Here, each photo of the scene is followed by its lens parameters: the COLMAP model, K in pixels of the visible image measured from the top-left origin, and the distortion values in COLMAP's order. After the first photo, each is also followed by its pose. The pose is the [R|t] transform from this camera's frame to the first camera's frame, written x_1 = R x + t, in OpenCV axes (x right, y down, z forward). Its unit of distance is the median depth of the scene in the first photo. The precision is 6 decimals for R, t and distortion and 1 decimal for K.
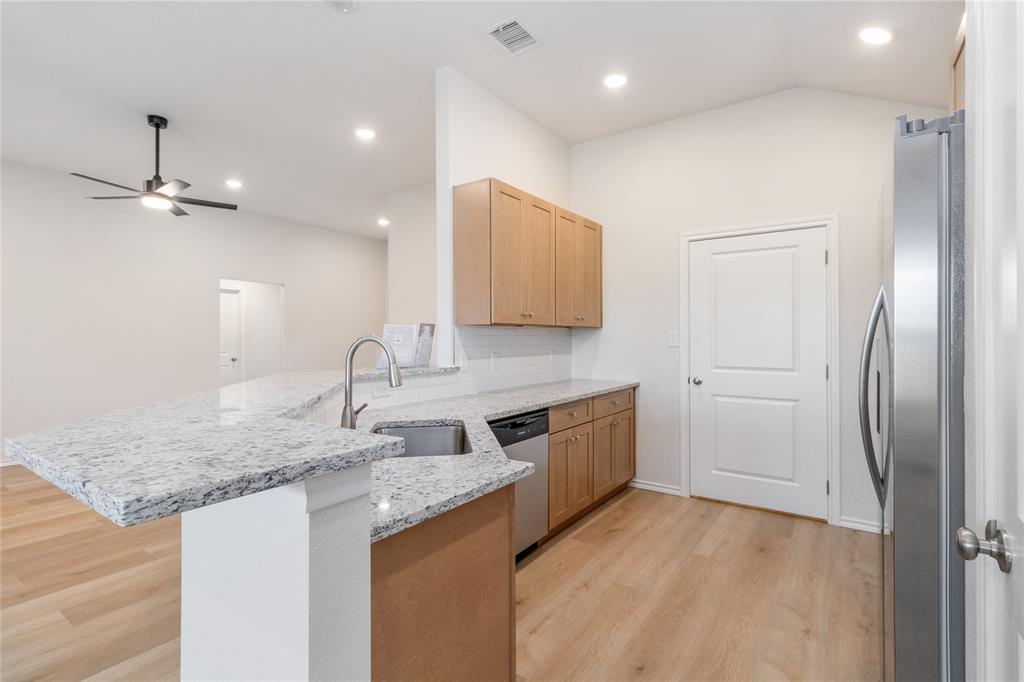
lens RADIAL K [[481.3, 0, 515.1], [0, 481.3, 344.9], [0, 0, 1]] dist [0.015107, 0.000660]
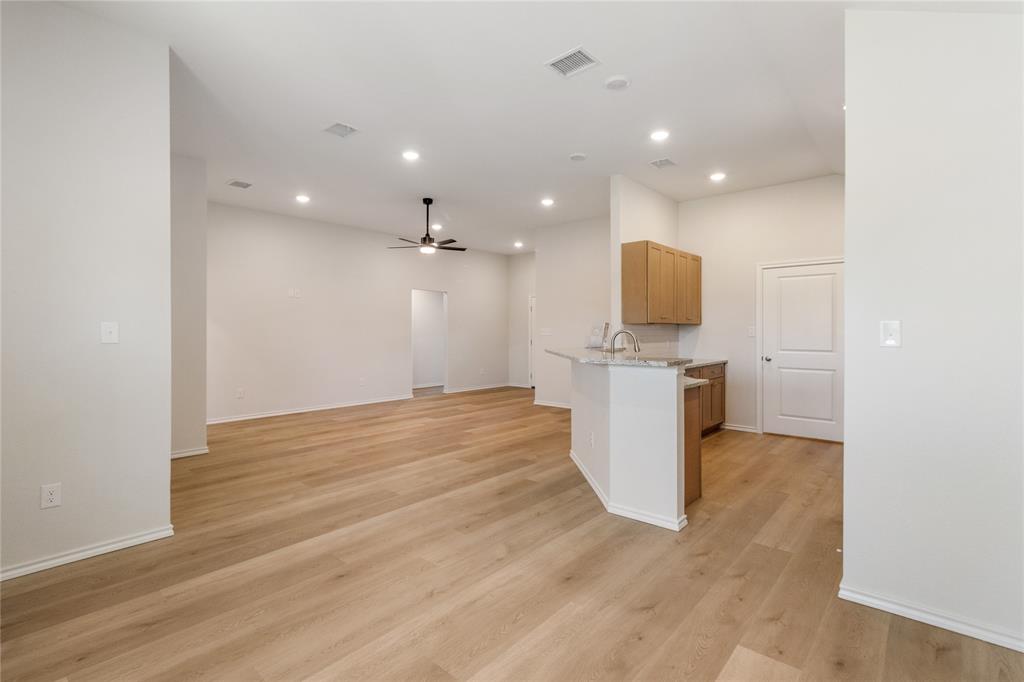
lens RADIAL K [[481.3, 0, 508.7], [0, 481.3, 340.1], [0, 0, 1]] dist [0.015107, 0.000660]
pose [[0.994217, 0.003559, -0.107334, -0.292511], [-0.002763, 0.999968, 0.007564, 0.004359], [0.107358, -0.007223, 0.994194, -0.652679]]
